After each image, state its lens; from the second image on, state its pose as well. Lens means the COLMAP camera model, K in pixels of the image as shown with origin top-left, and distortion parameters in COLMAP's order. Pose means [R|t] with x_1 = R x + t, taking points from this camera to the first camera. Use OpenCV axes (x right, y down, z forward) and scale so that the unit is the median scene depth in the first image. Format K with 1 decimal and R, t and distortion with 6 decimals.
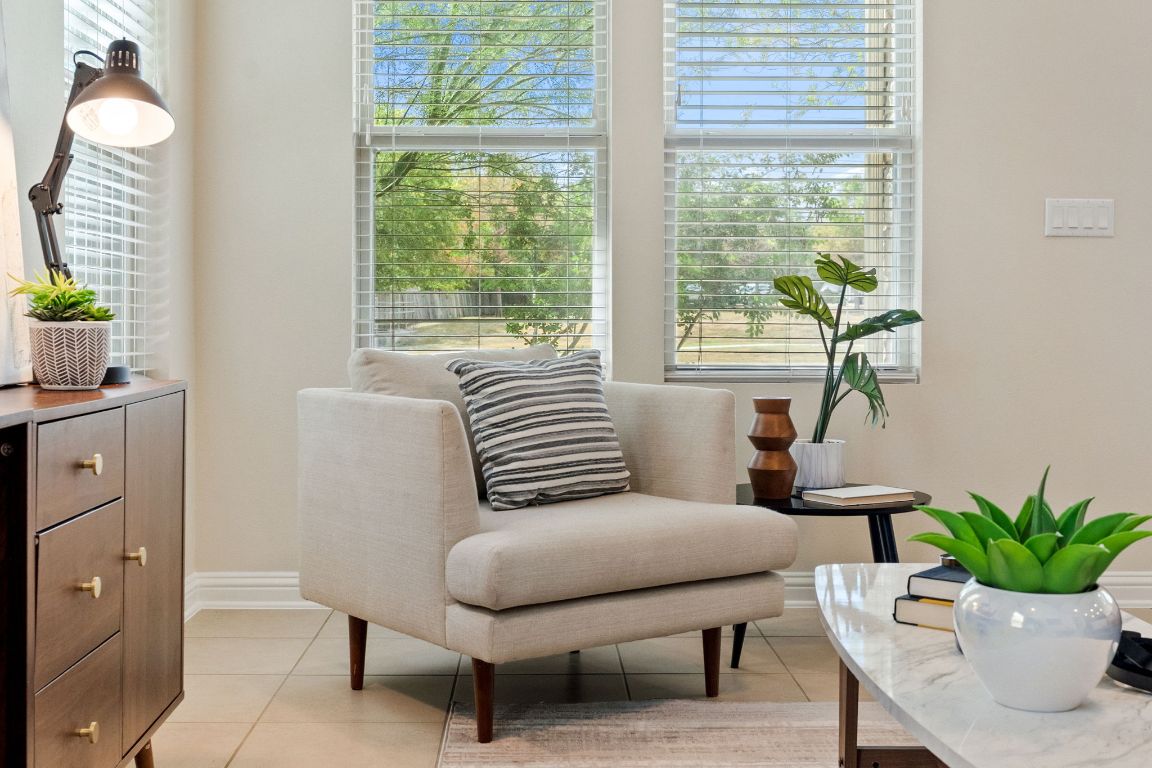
lens RADIAL K [[1405.5, 0, 575.1], [0, 1405.5, 378.9], [0, 0, 1]] dist [-0.007501, 0.000000]
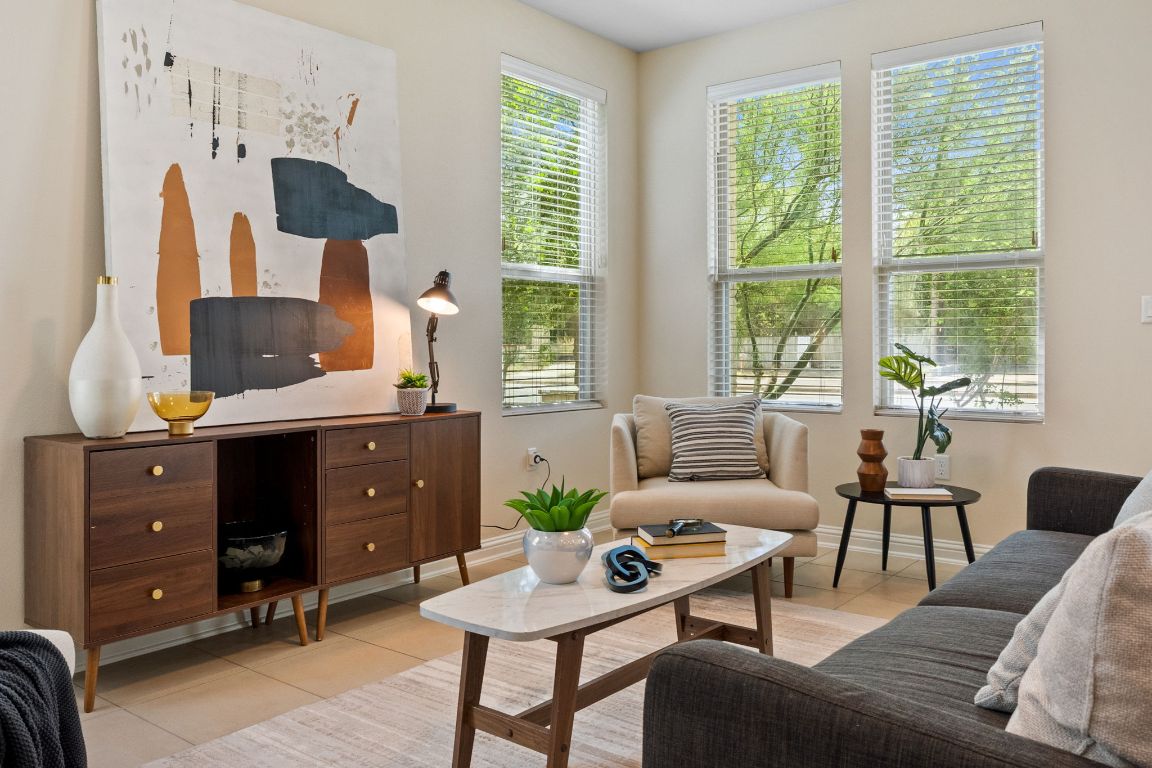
lens RADIAL K [[931.3, 0, 557.9], [0, 931.3, 348.3], [0, 0, 1]] dist [-0.014507, 0.001668]
pose [[0.780749, -0.002972, -0.624838, 0.549638], [-0.024298, 0.999088, -0.035113, -0.036197], [0.624372, 0.042597, 0.779965, -0.092770]]
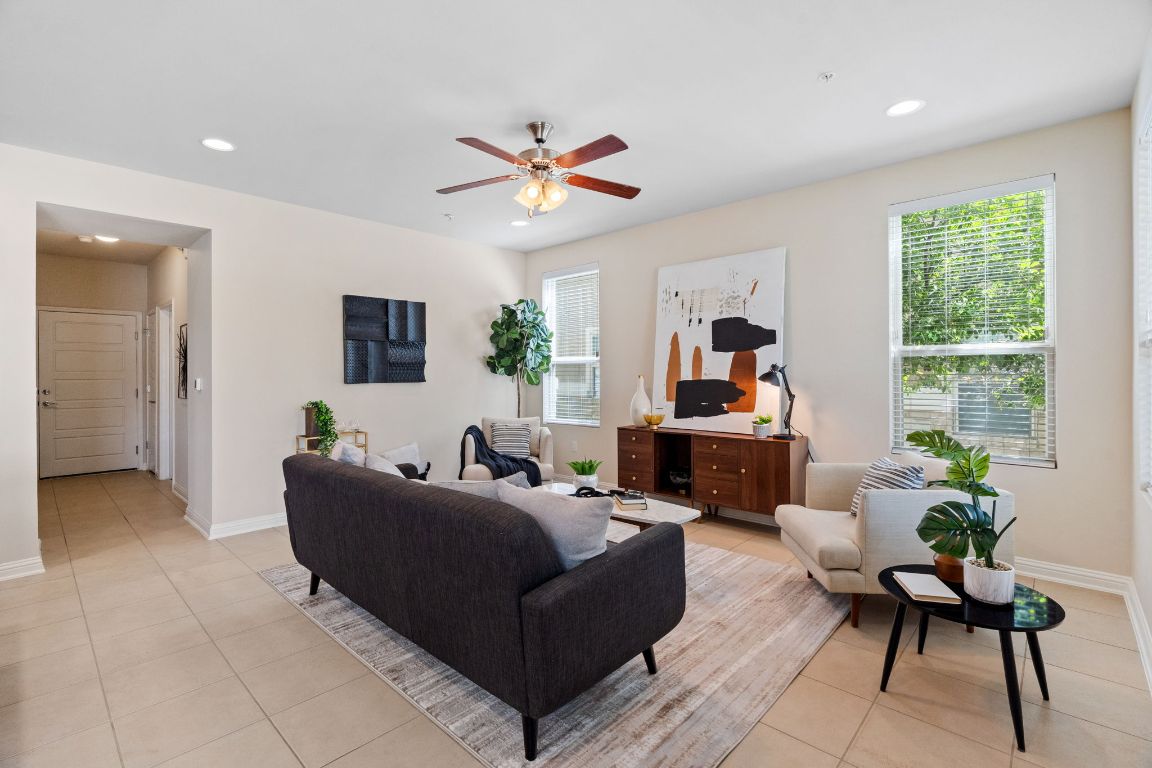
lens RADIAL K [[525.3, 0, 569.9], [0, 525.3, 374.4], [0, 0, 1]] dist [-0.003268, 0.001473]
pose [[-0.690805, 0.003942, -0.723031, 0.900520], [-0.030728, 0.998922, 0.034805, -0.161318], [0.722388, 0.046260, -0.689939, 1.110243]]
